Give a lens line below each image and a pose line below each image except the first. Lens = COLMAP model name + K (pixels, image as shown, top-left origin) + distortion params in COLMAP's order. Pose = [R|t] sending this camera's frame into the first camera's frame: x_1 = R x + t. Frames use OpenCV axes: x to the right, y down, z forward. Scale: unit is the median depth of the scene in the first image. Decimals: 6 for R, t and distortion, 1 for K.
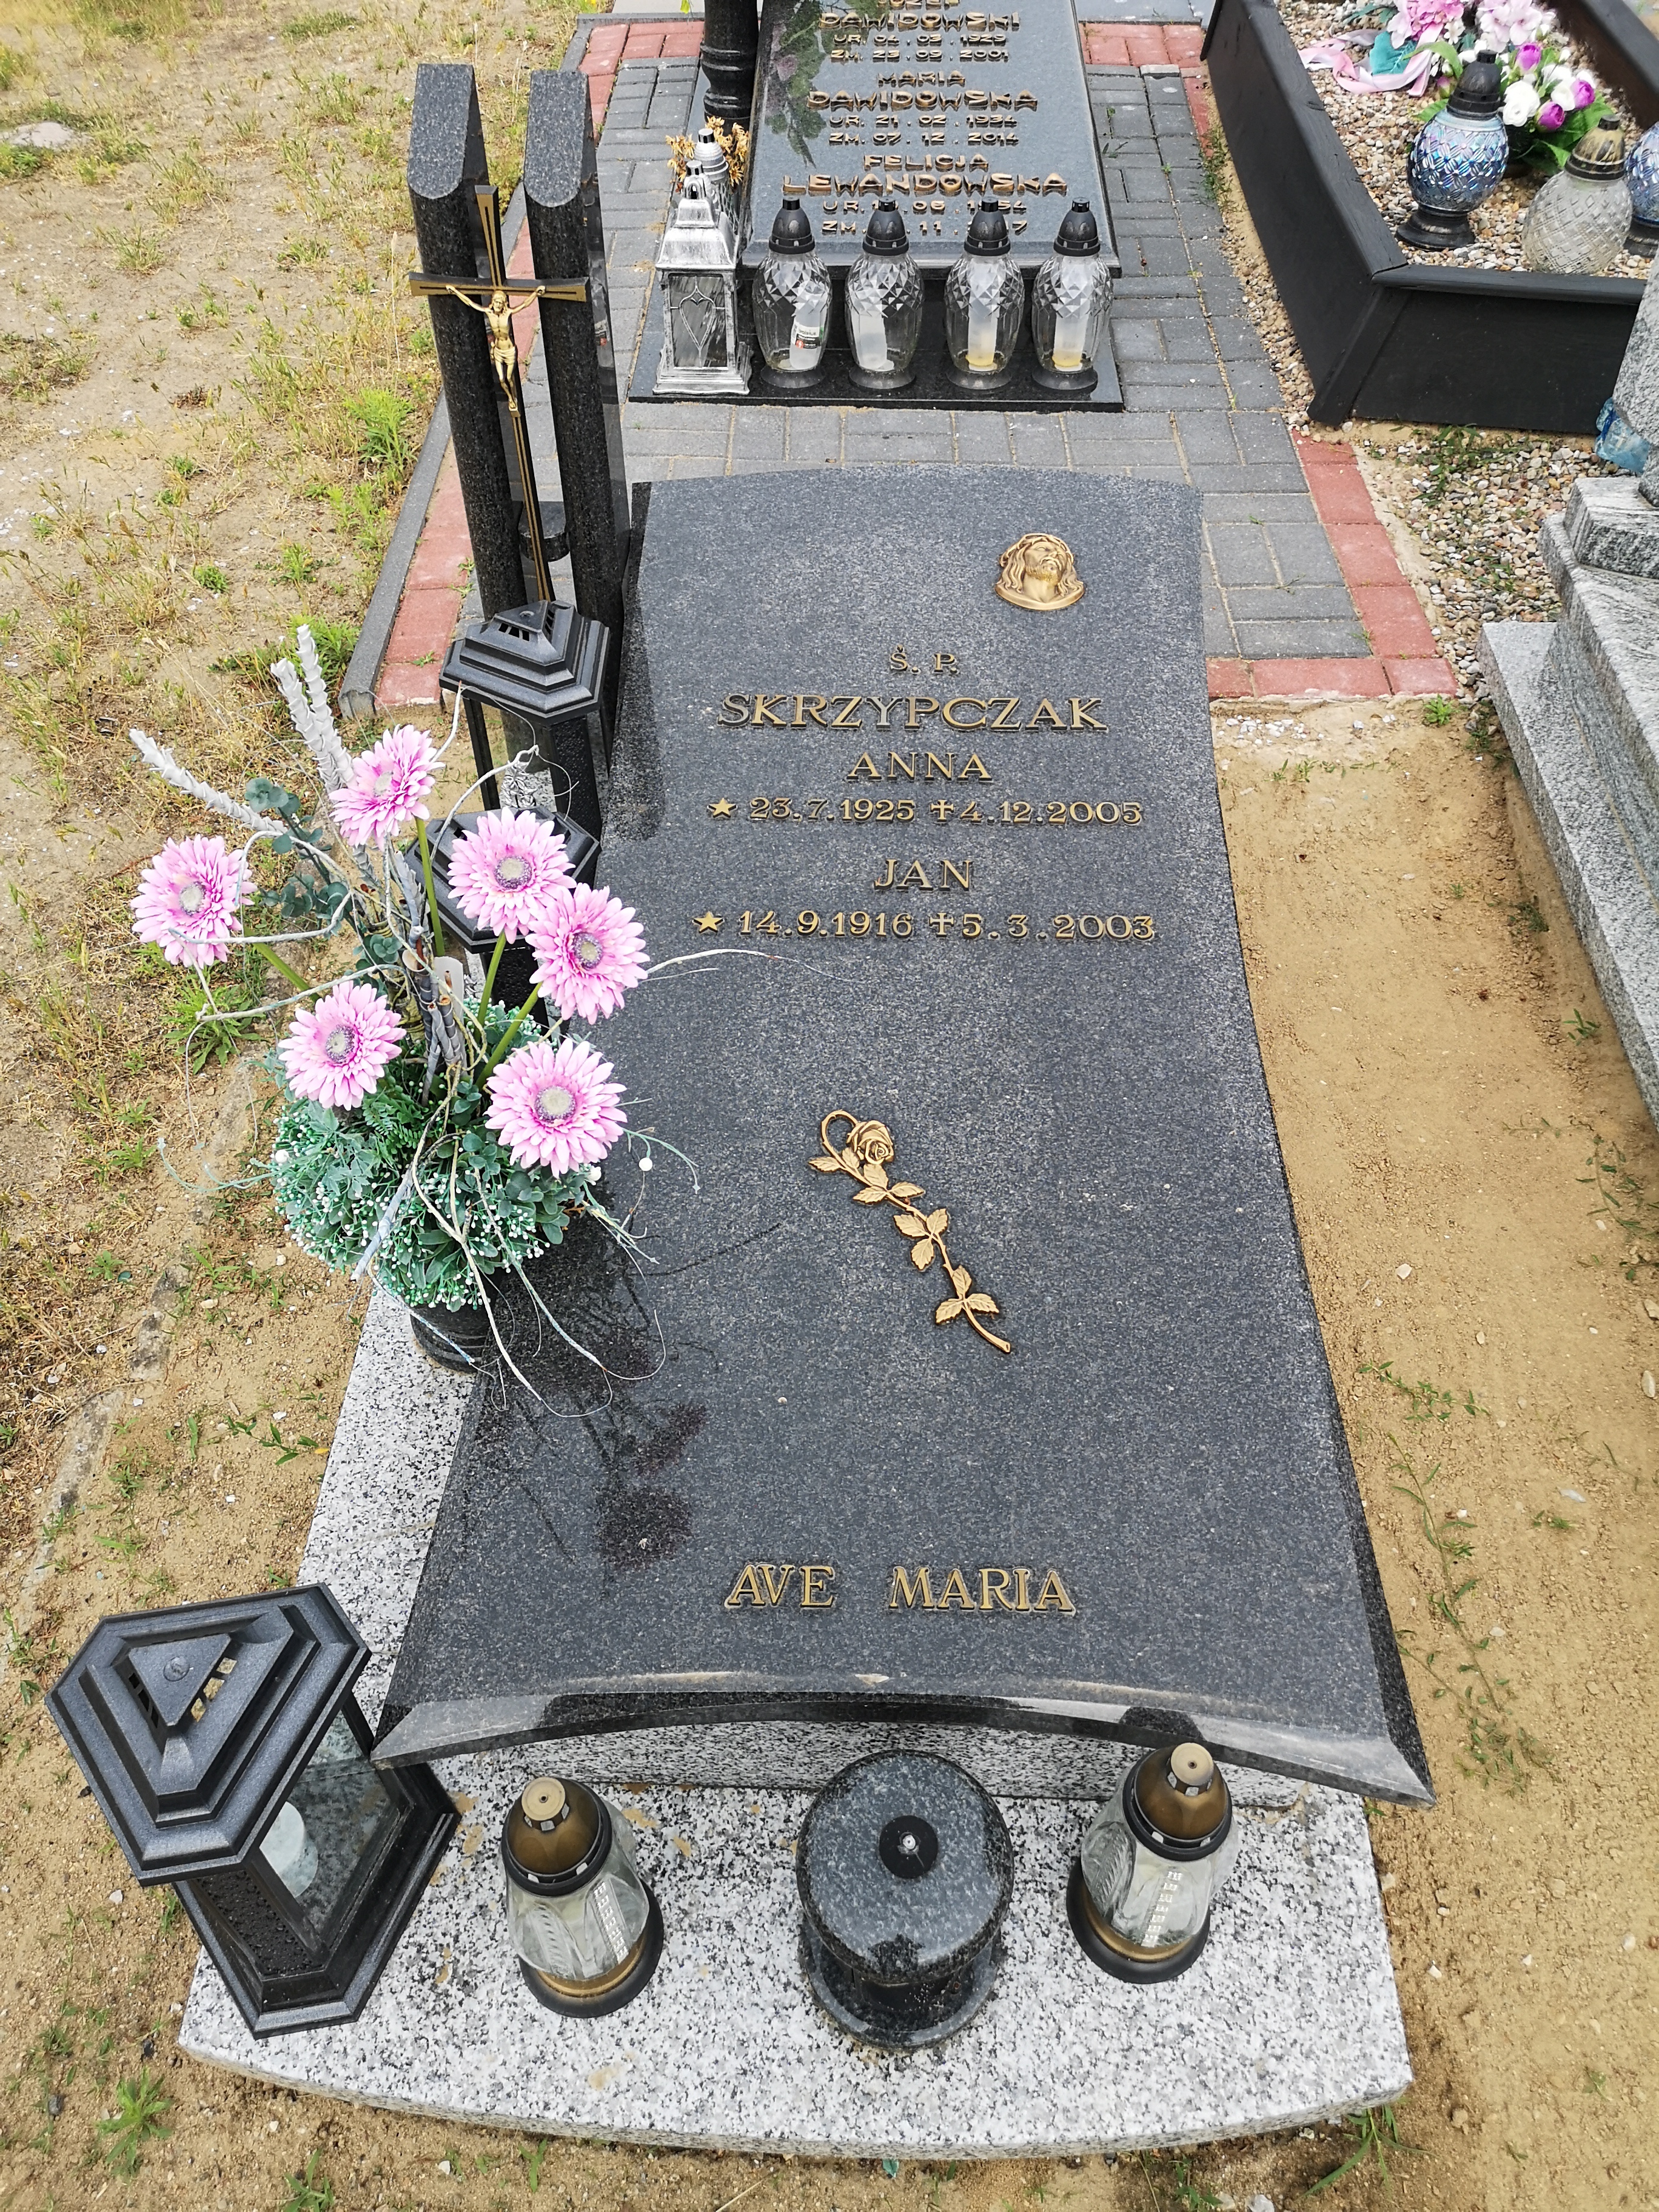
lens RADIAL K [[1725.6, 0, 838.7], [0, 1725.6, 1108.6], [0, 0, 1]] dist [0.068217, -0.065794]
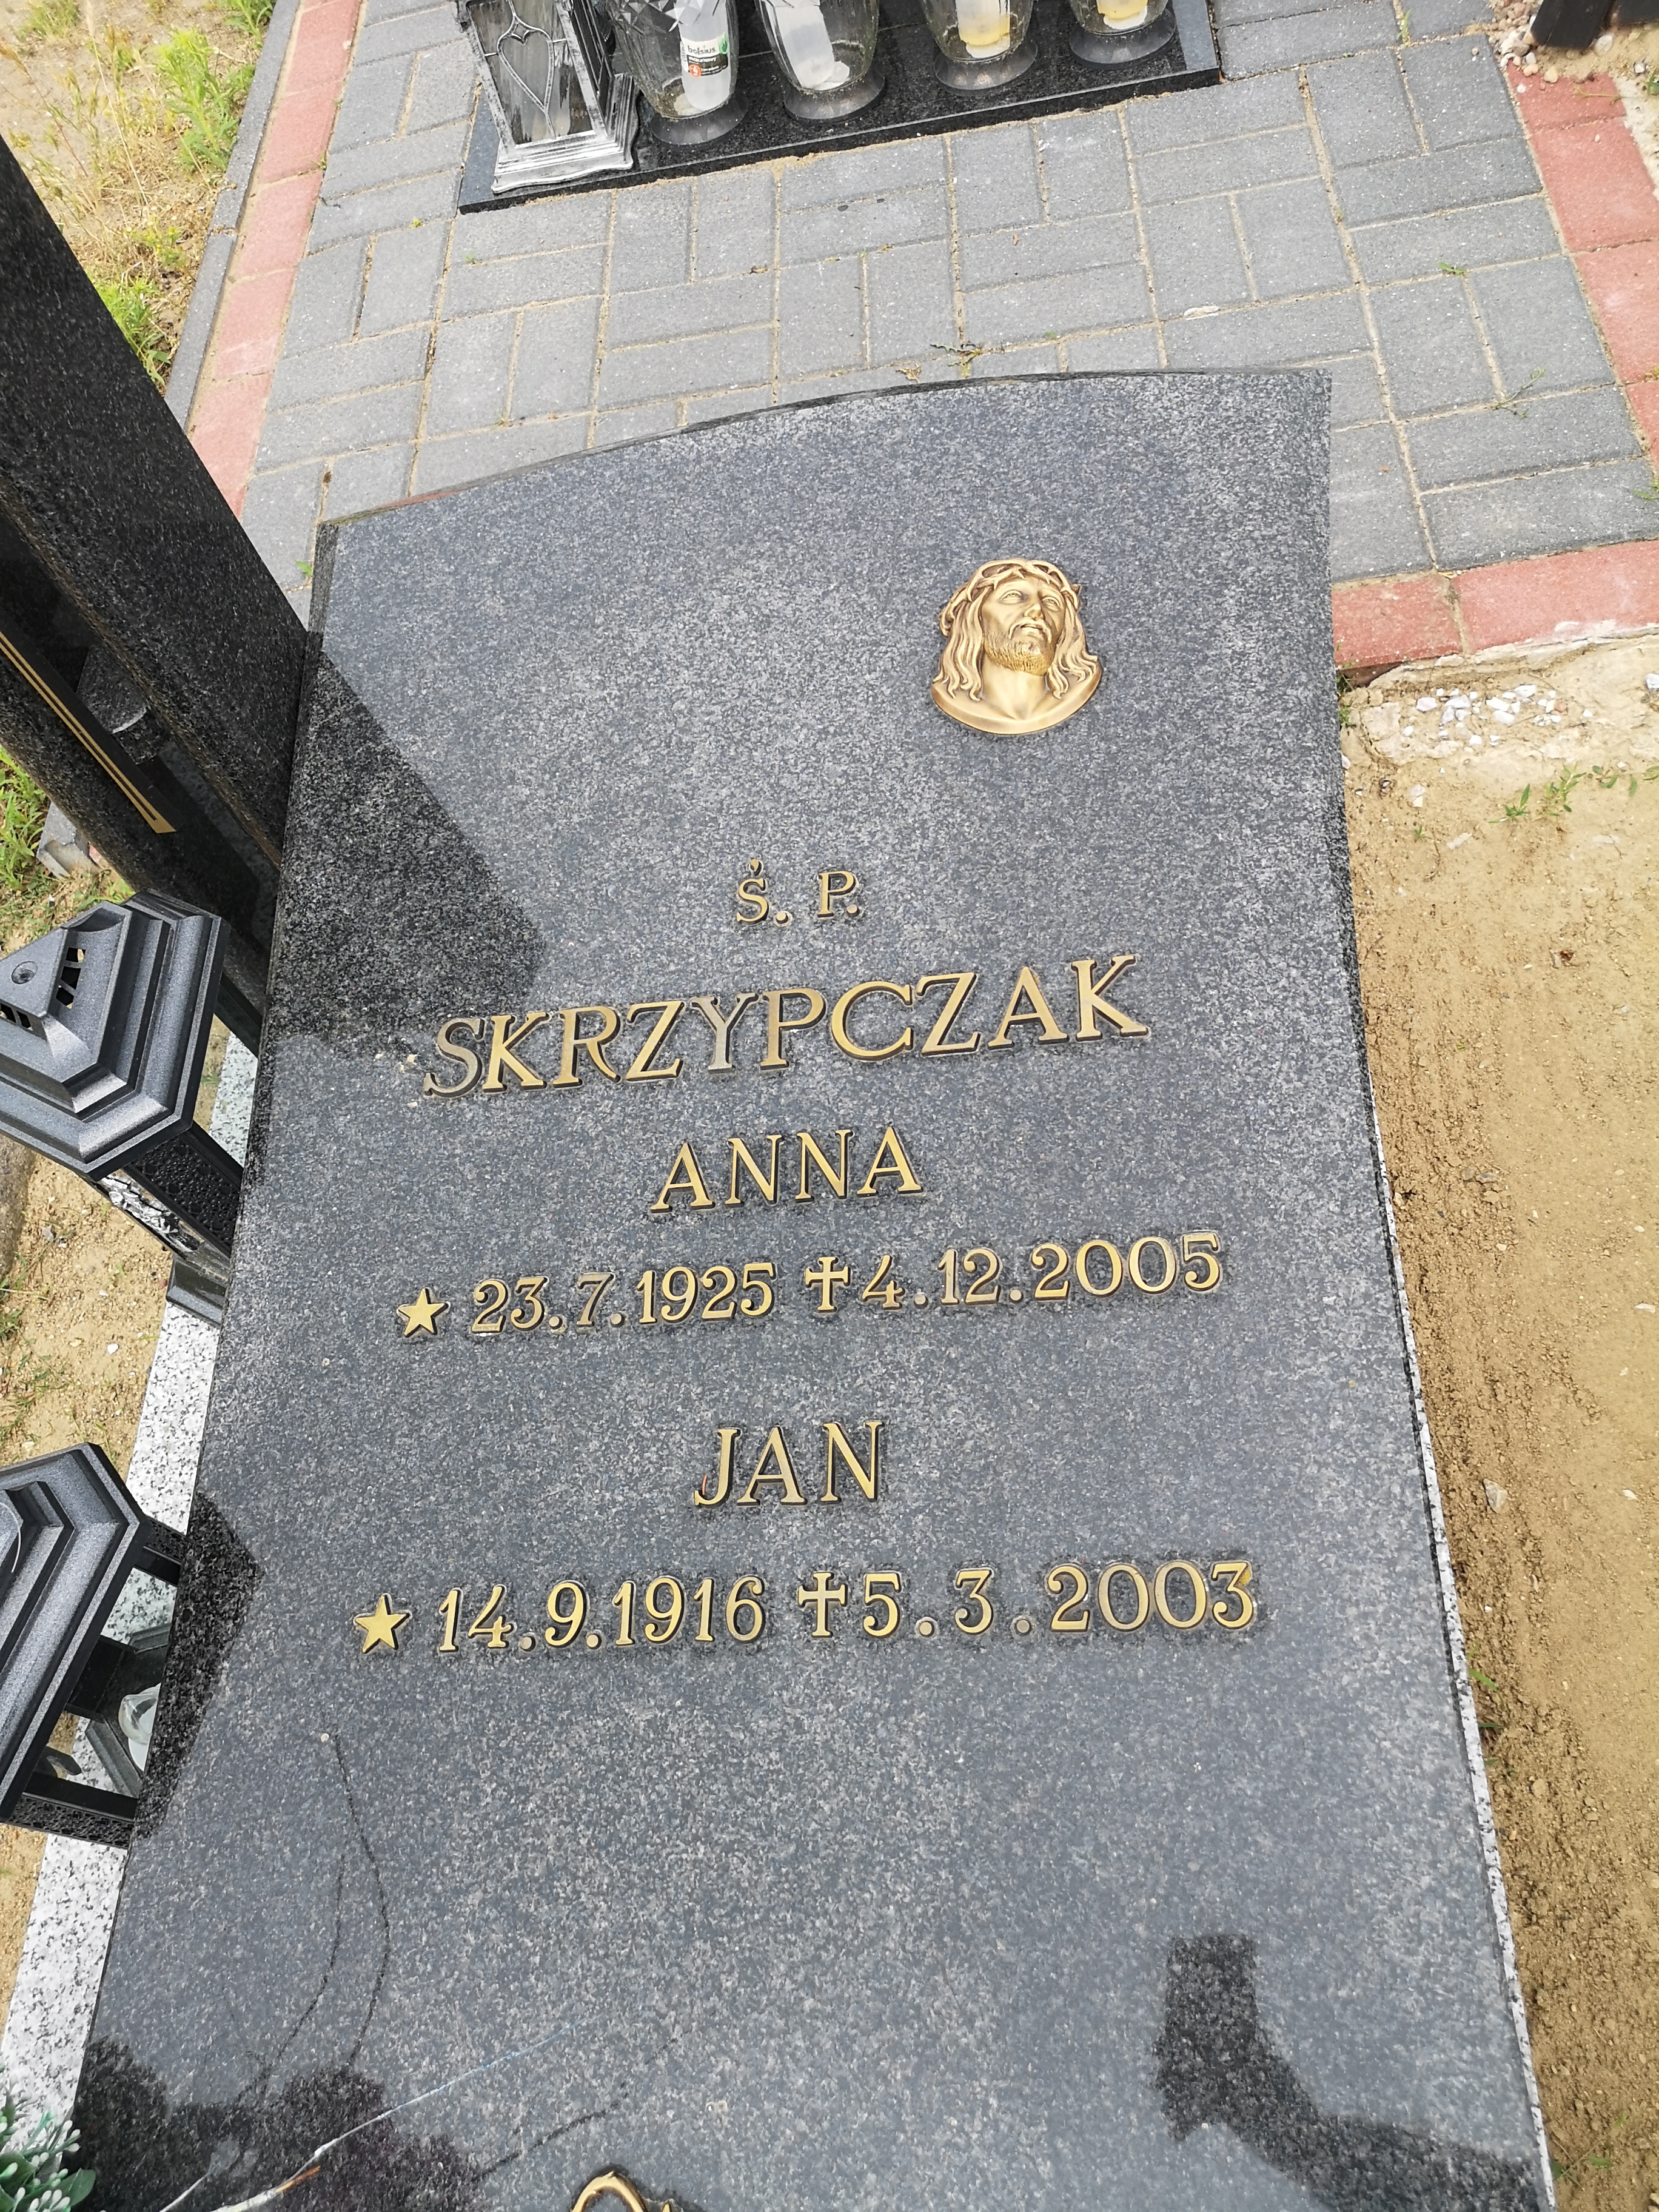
lens RADIAL K [[1743.6, 0, 833.8], [0, 1743.6, 1111.5], [0, 0, 1]] dist [0.047308, -0.036428]
pose [[0.982250, -0.107203, -0.153921, 0.130020], [0.137008, 0.970500, 0.198389, -0.286915], [0.128112, -0.215956, 0.967962, 0.452816]]
